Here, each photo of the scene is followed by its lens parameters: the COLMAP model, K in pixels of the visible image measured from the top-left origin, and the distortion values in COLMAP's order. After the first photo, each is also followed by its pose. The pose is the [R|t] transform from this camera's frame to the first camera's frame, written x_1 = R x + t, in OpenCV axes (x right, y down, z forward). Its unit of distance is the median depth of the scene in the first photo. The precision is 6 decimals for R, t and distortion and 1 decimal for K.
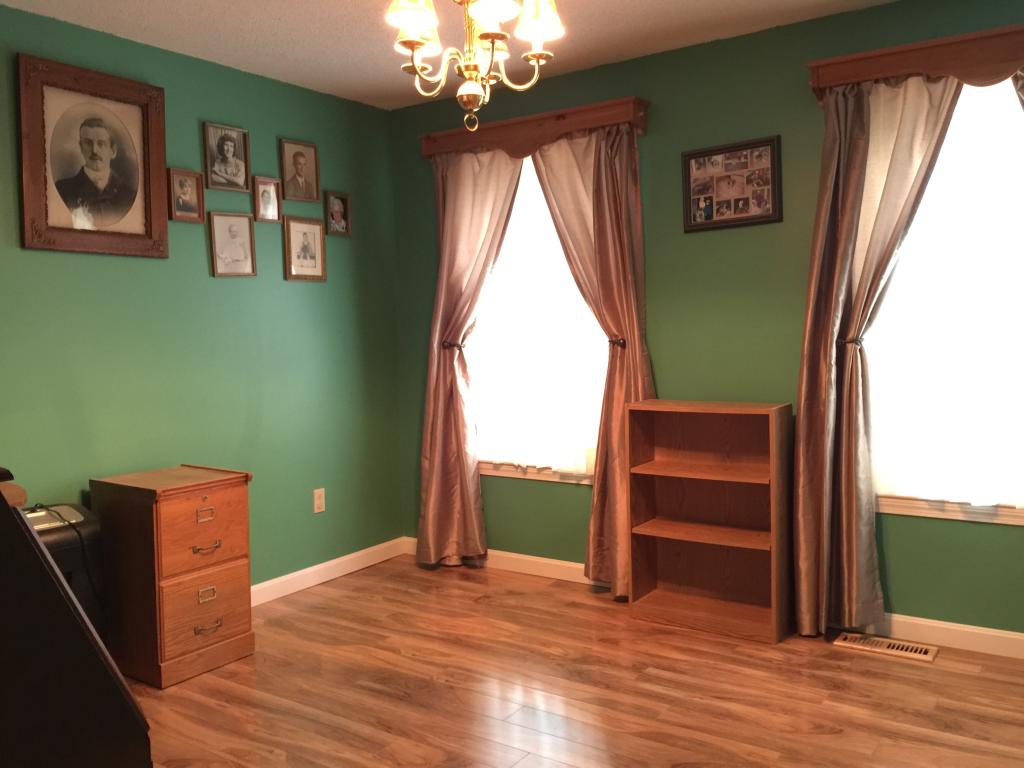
lens RADIAL K [[878.6, 0, 505.6], [0, 878.6, 382.7], [0, 0, 1]] dist [0.063849, -0.099337]
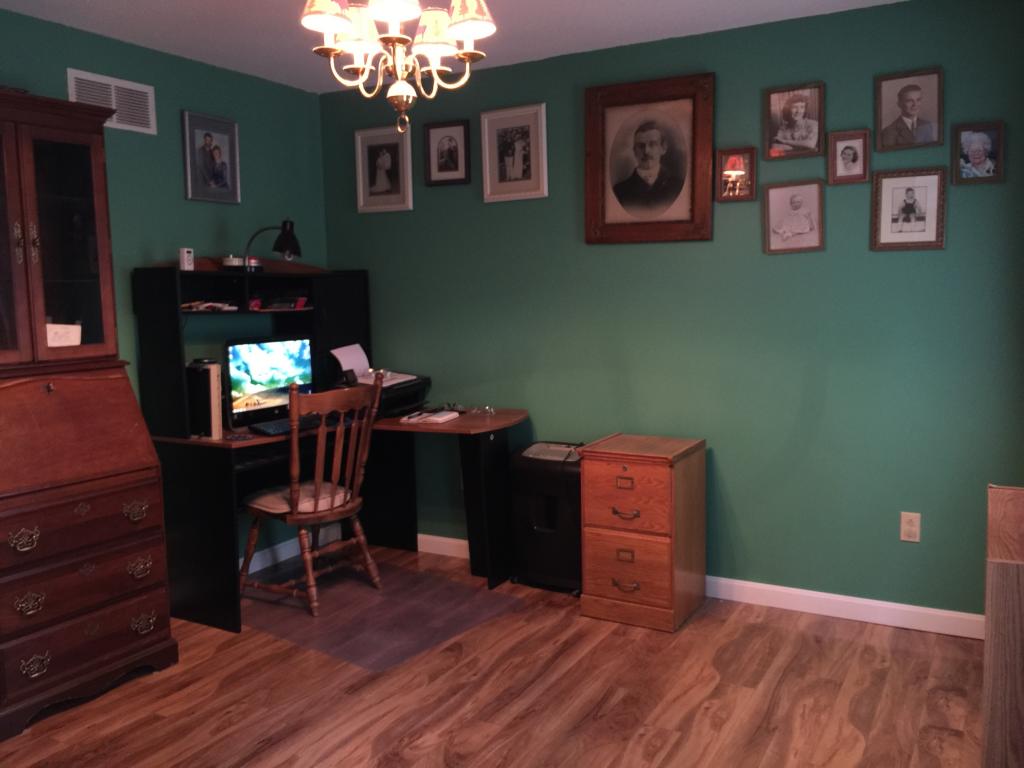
lens RADIAL K [[878.6, 0, 505.6], [0, 878.6, 382.7], [0, 0, 1]] dist [0.063849, -0.099337]
pose [[0.100344, 0.122778, -0.987348, 0.622767], [-0.052884, 0.991612, 0.117934, -0.082991], [0.993546, 0.040381, 0.105995, 0.650484]]
